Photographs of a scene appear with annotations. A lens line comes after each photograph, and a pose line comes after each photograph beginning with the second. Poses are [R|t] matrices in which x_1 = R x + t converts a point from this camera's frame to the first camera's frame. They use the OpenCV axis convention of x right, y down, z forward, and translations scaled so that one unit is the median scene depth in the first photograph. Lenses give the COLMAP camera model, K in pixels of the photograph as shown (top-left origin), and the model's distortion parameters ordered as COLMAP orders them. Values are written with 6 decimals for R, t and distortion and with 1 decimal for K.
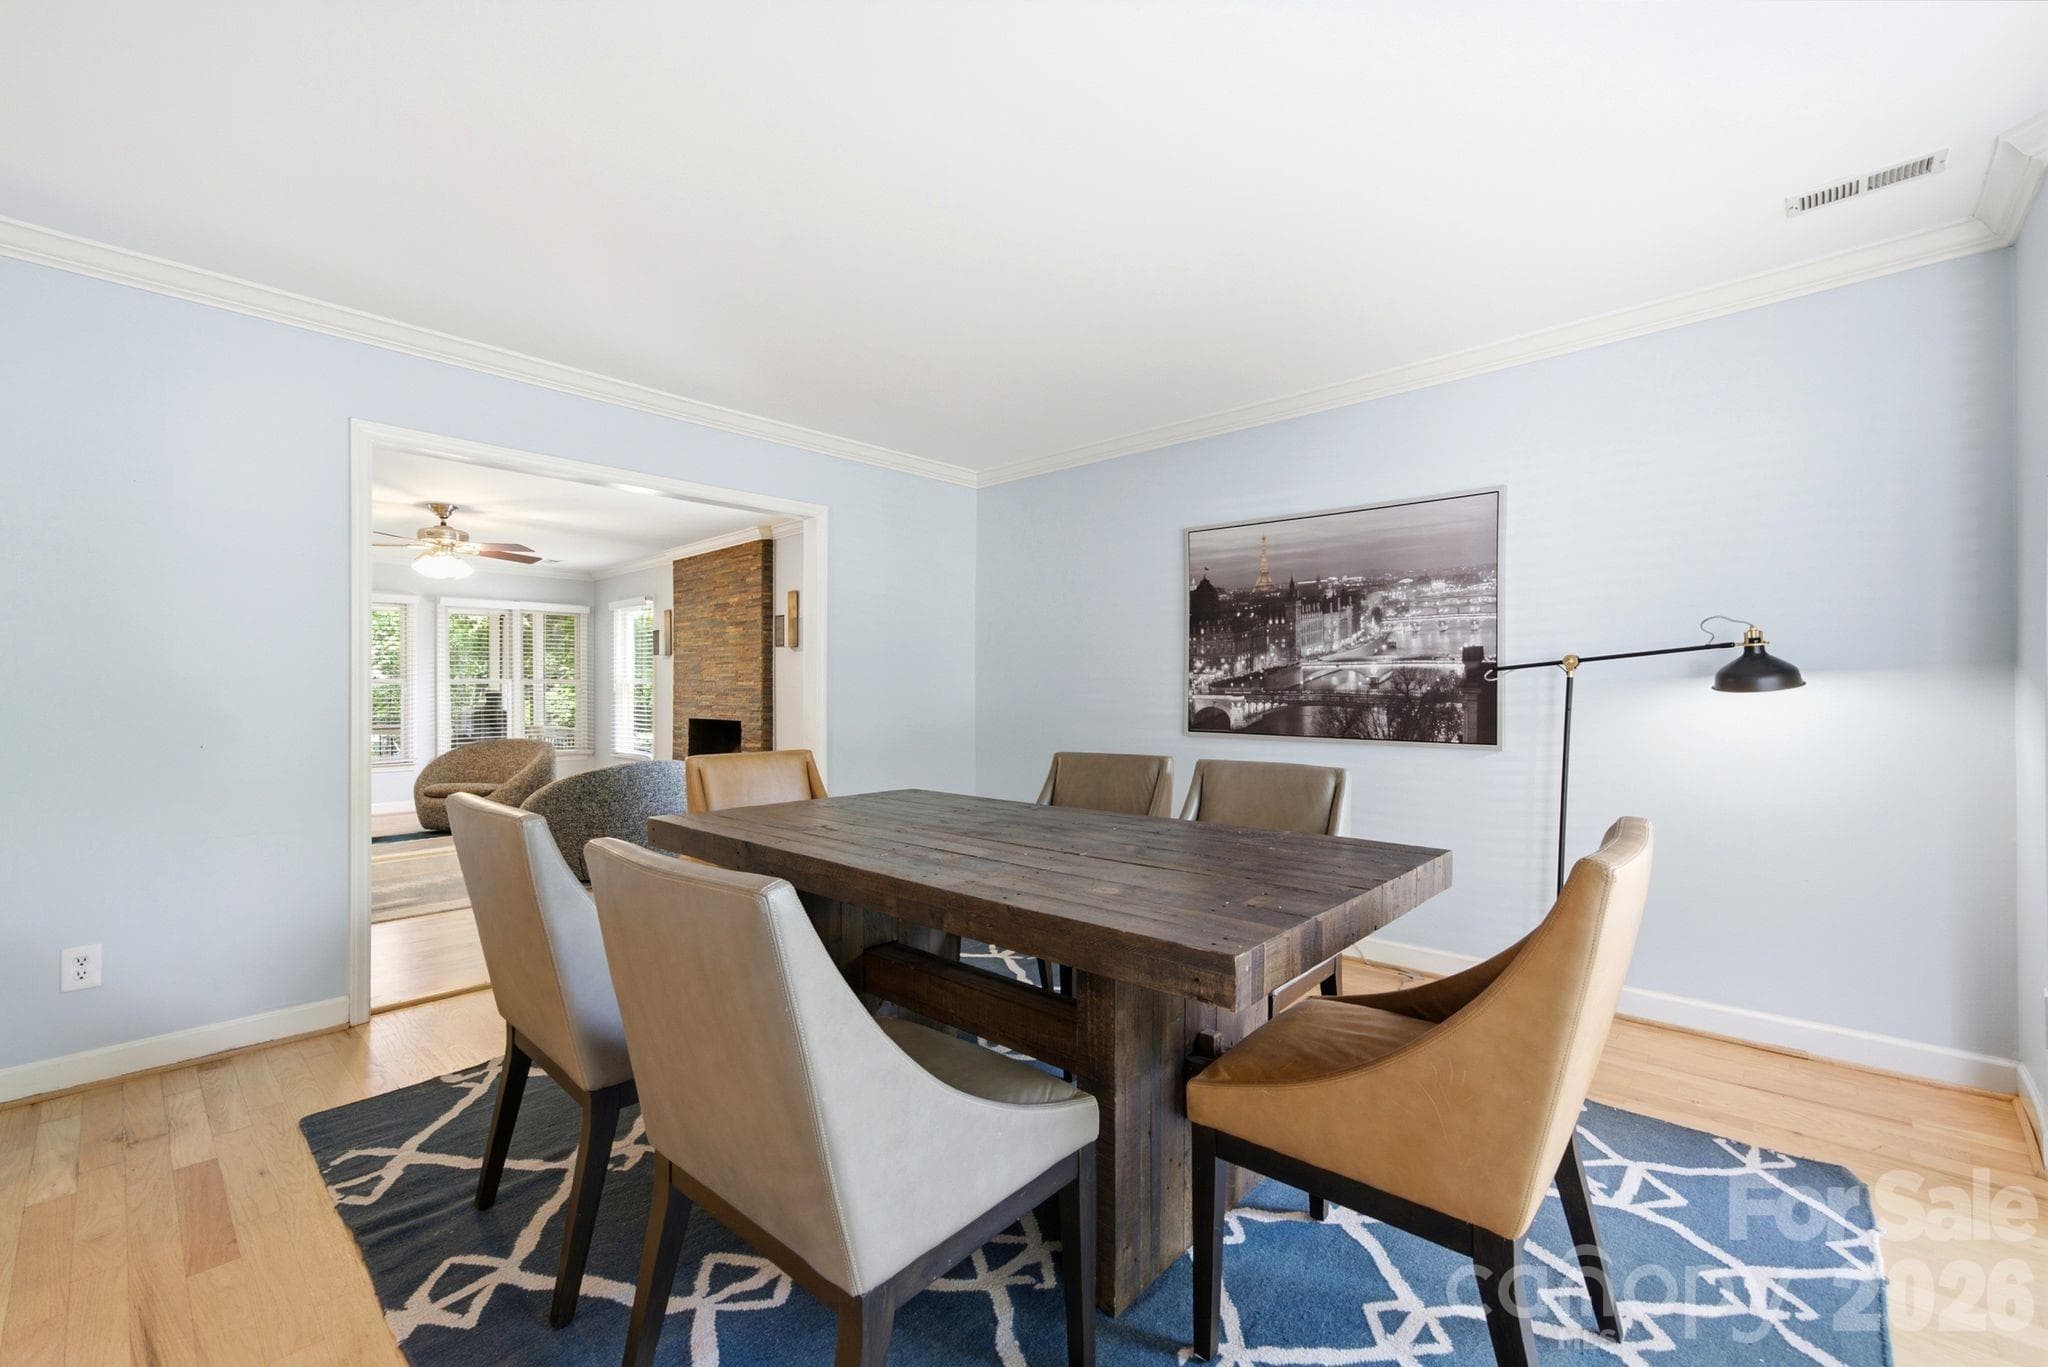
lens RADIAL K [[861.9, 0, 1007.8], [0, 861.9, 698.4], [0, 0, 1]] dist [-0.002069, 0.003694]
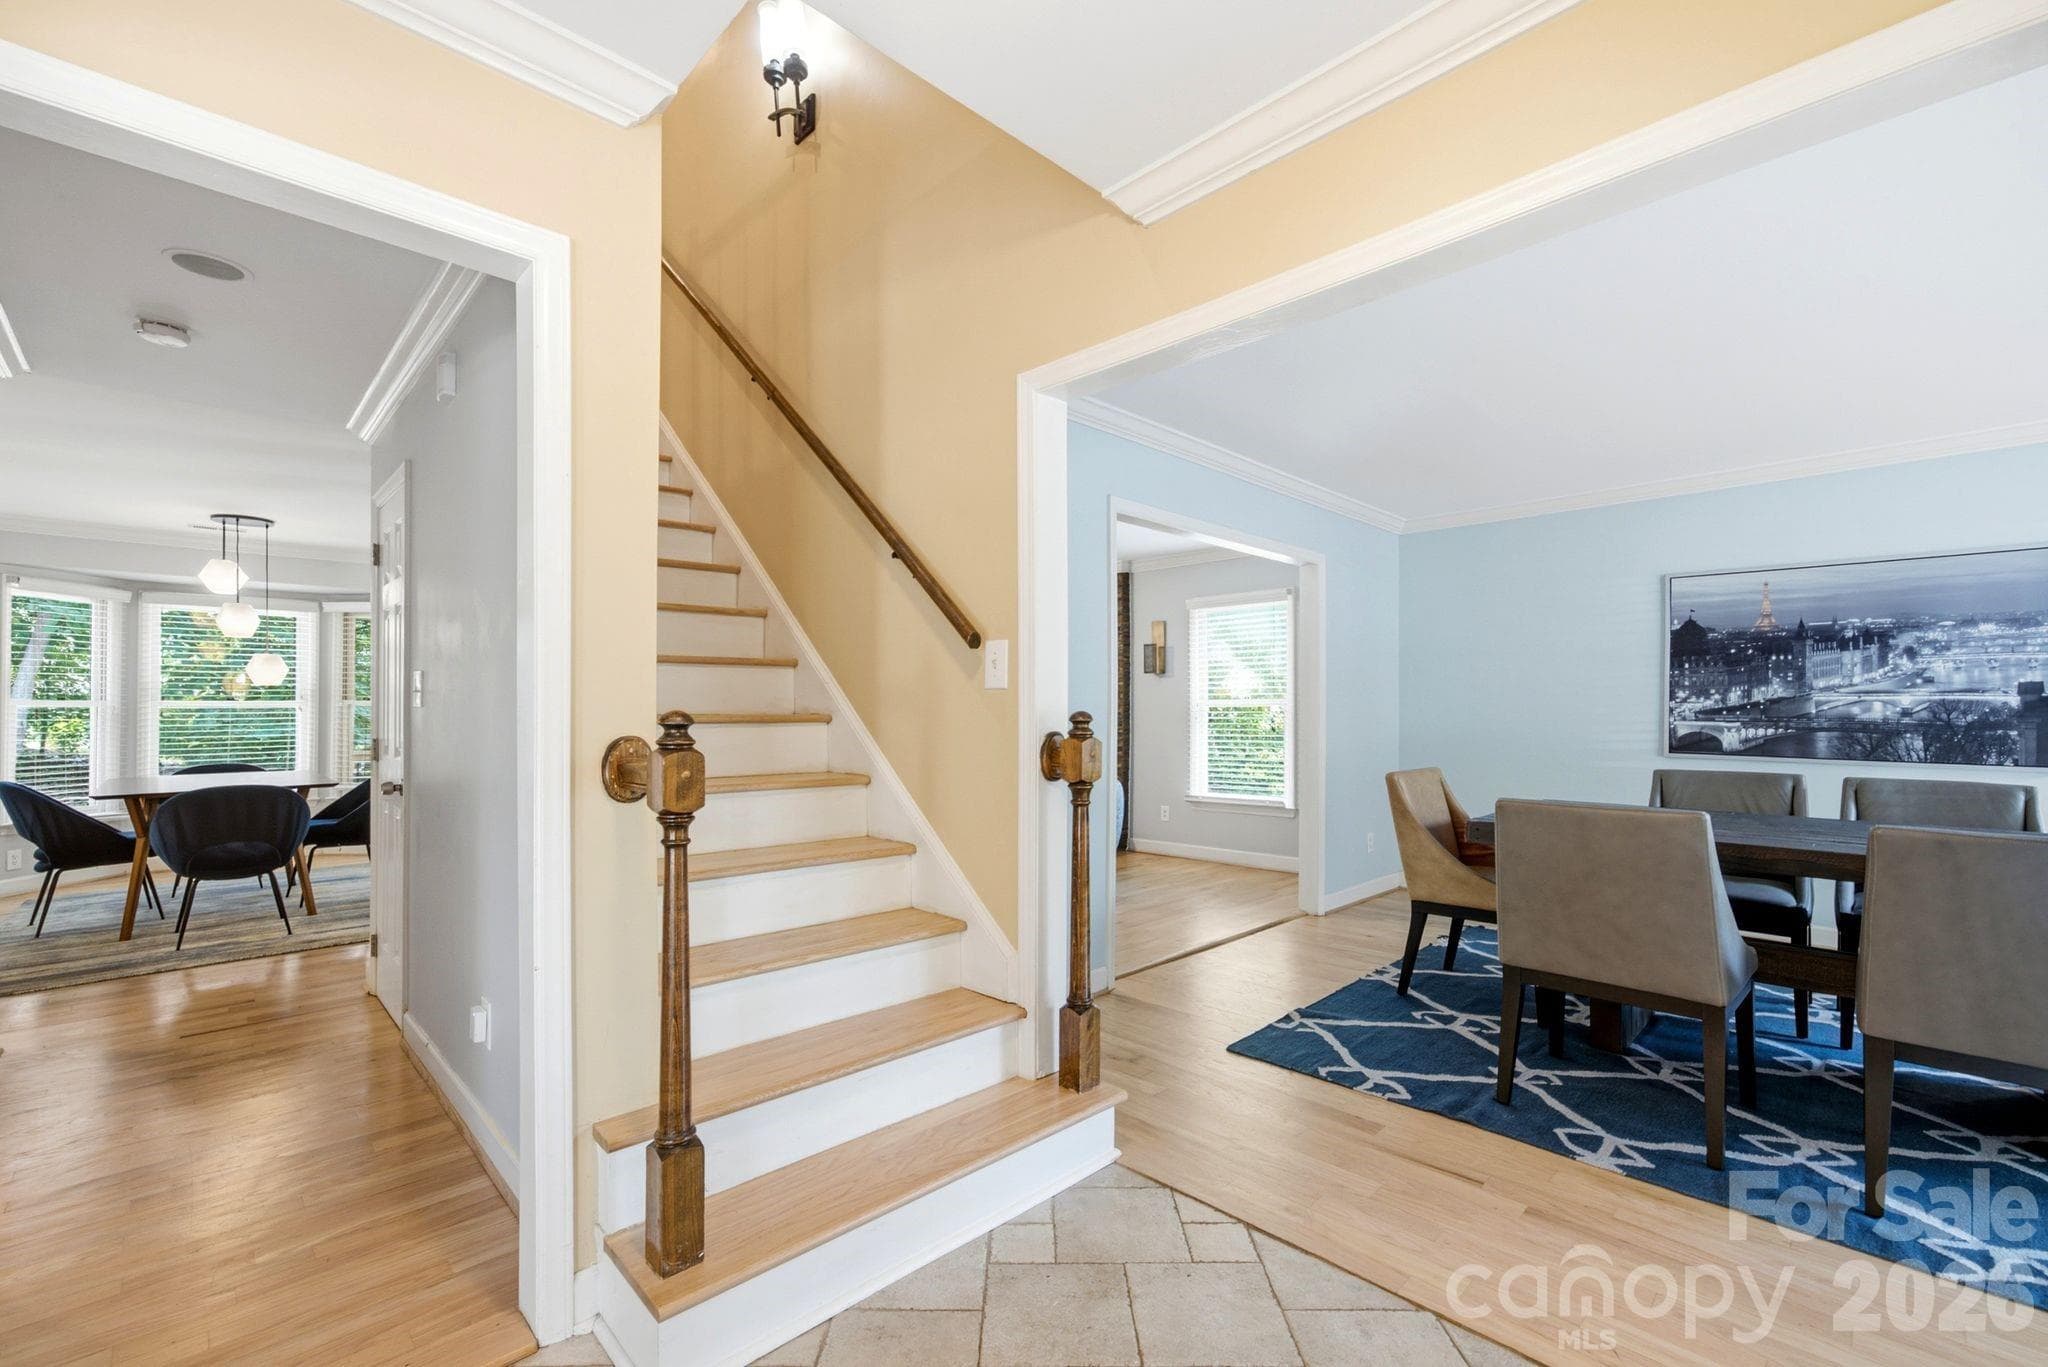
lens RADIAL K [[861.9, 0, 1053.3], [0, 861.9, 717.7], [0, 0, 1]] dist [-0.002069, 0.003694]
pose [[0.998325, 0.000429, -0.057854, -0.613254], [-0.000401, 1.000000, 0.000492, -0.010542], [0.057855, -0.000468, 0.998325, -0.199643]]
